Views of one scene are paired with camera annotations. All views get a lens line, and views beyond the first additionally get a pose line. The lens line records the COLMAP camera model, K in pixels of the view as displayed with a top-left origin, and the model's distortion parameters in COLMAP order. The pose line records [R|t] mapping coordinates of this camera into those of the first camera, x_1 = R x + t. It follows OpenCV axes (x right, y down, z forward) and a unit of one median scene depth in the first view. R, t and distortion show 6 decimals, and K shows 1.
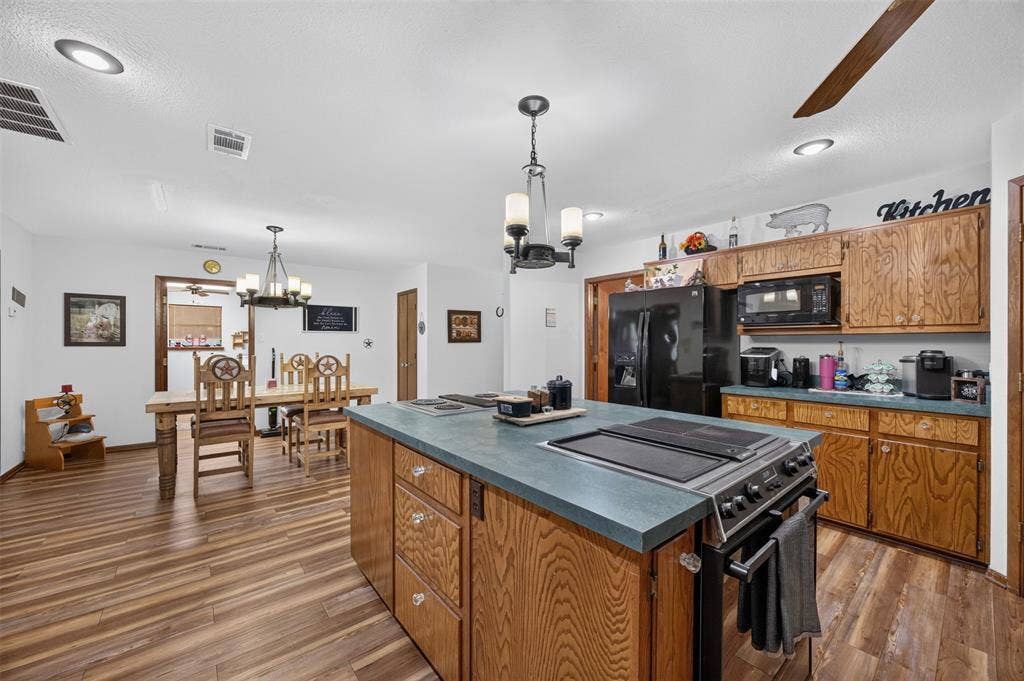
lens RADIAL K [[397.9, 0, 513.4], [0, 397.9, 340.1], [0, 0, 1]] dist [-0.019531, 0.004282]
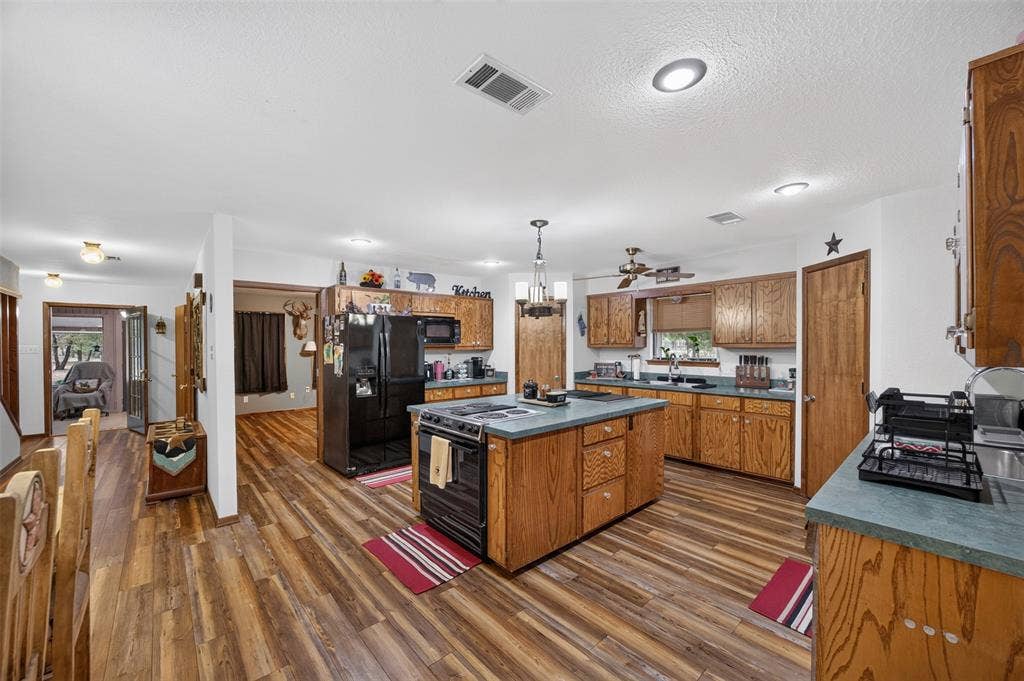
lens RADIAL K [[397.9, 0, 509.0], [0, 397.9, 343.8], [0, 0, 1]] dist [-0.019531, 0.004282]
pose [[-0.042347, 0.001546, 0.999102, -1.009321], [-0.004188, 0.999990, -0.001725, -0.038575], [-0.999094, -0.004258, -0.042340, 0.730013]]
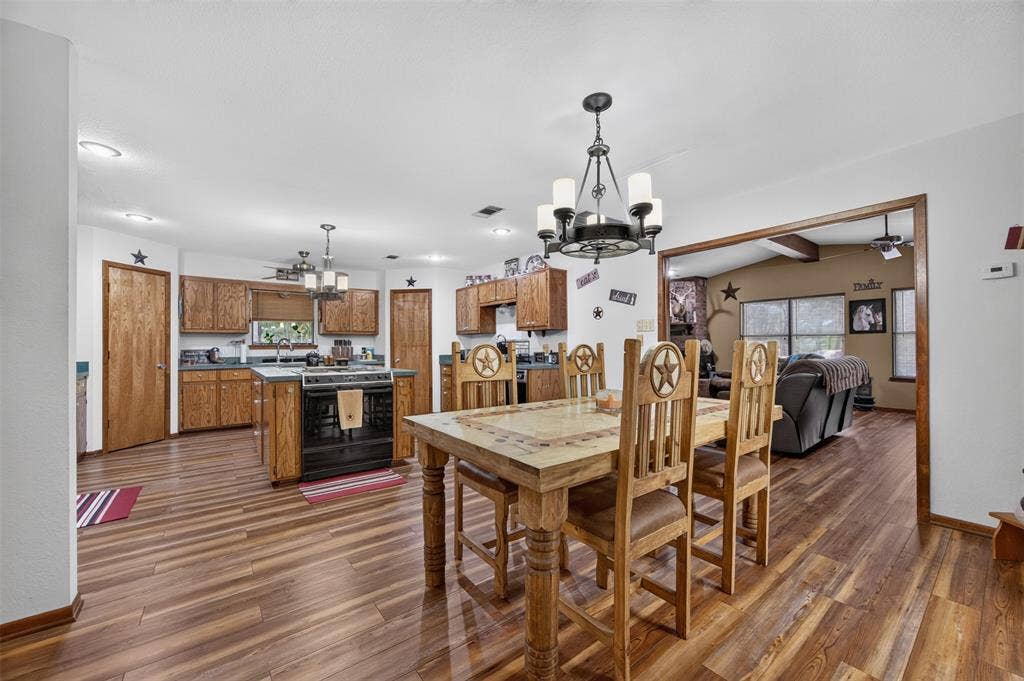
lens RADIAL K [[397.9, 0, 514.4], [0, 397.9, 342.7], [0, 0, 1]] dist [-0.019531, 0.004282]
pose [[-0.999504, 0.007078, 0.030682, -0.629269], [0.006563, 0.999836, -0.016866, 0.053922], [-0.030796, -0.016656, -0.999387, 1.883436]]
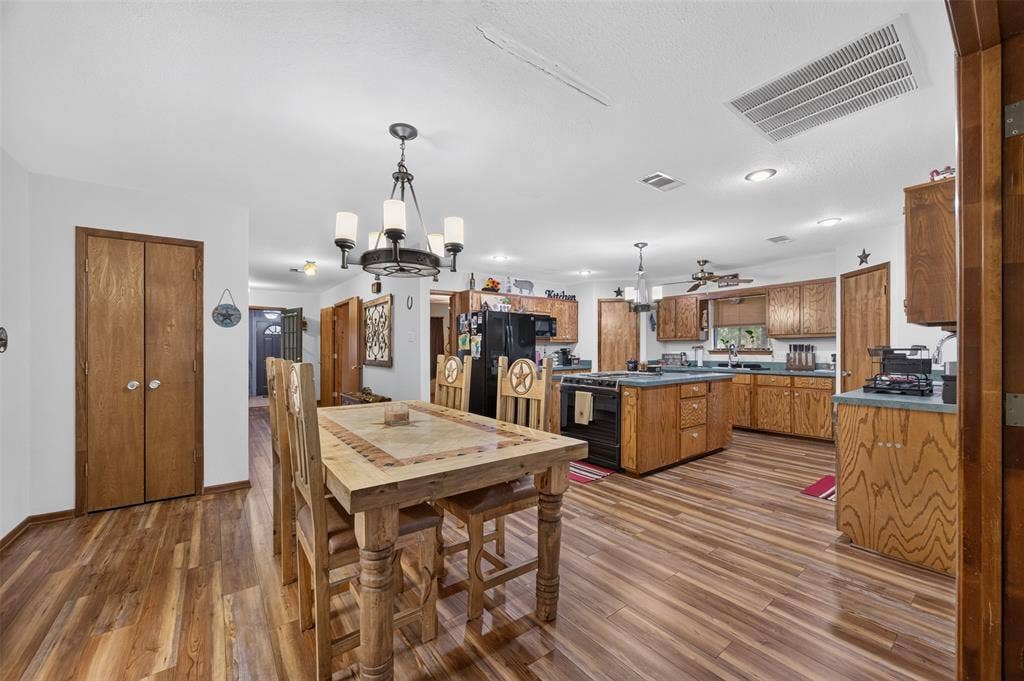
lens RADIAL K [[397.9, 0, 512.6], [0, 397.9, 345.2], [0, 0, 1]] dist [-0.019531, 0.004282]
pose [[0.032213, 0.010844, 0.999422, -1.428135], [-0.007998, 0.999912, -0.010591, 0.028259], [-0.999449, -0.007652, 0.032297, 1.022882]]
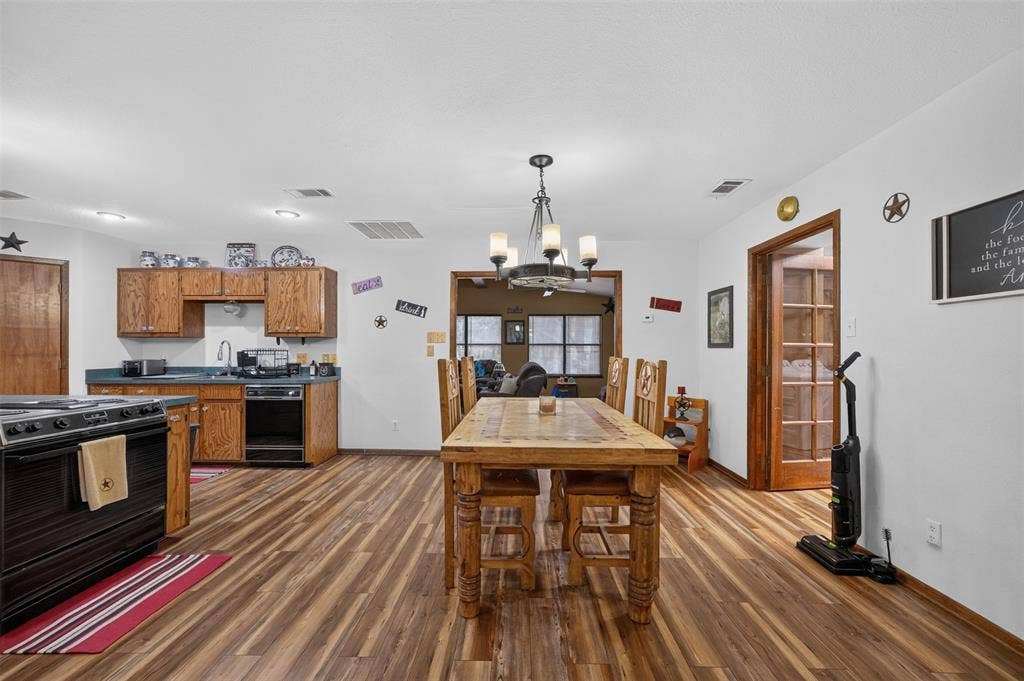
lens RADIAL K [[397.9, 0, 511.5], [0, 397.9, 353.6], [0, 0, 1]] dist [-0.019531, 0.004282]
pose [[-0.650330, 0.009972, -0.759586, -0.110561], [0.006572, 0.999950, 0.007501, 0.028184], [0.759623, -0.000114, -0.650363, 1.703498]]
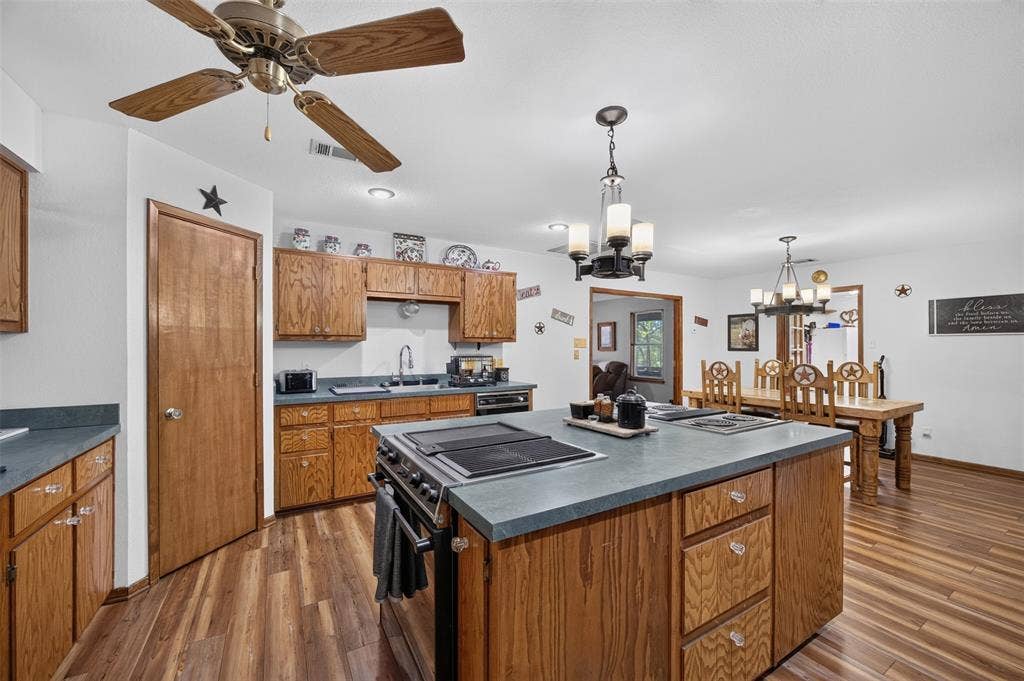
lens RADIAL K [[397.9, 0, 514.3], [0, 397.9, 341.9], [0, 0, 1]] dist [-0.019531, 0.004282]
pose [[-0.152974, -0.009276, -0.988187, 0.636160], [0.005837, 0.999930, -0.010290, -0.010018], [0.988213, -0.007342, -0.152909, 0.553846]]
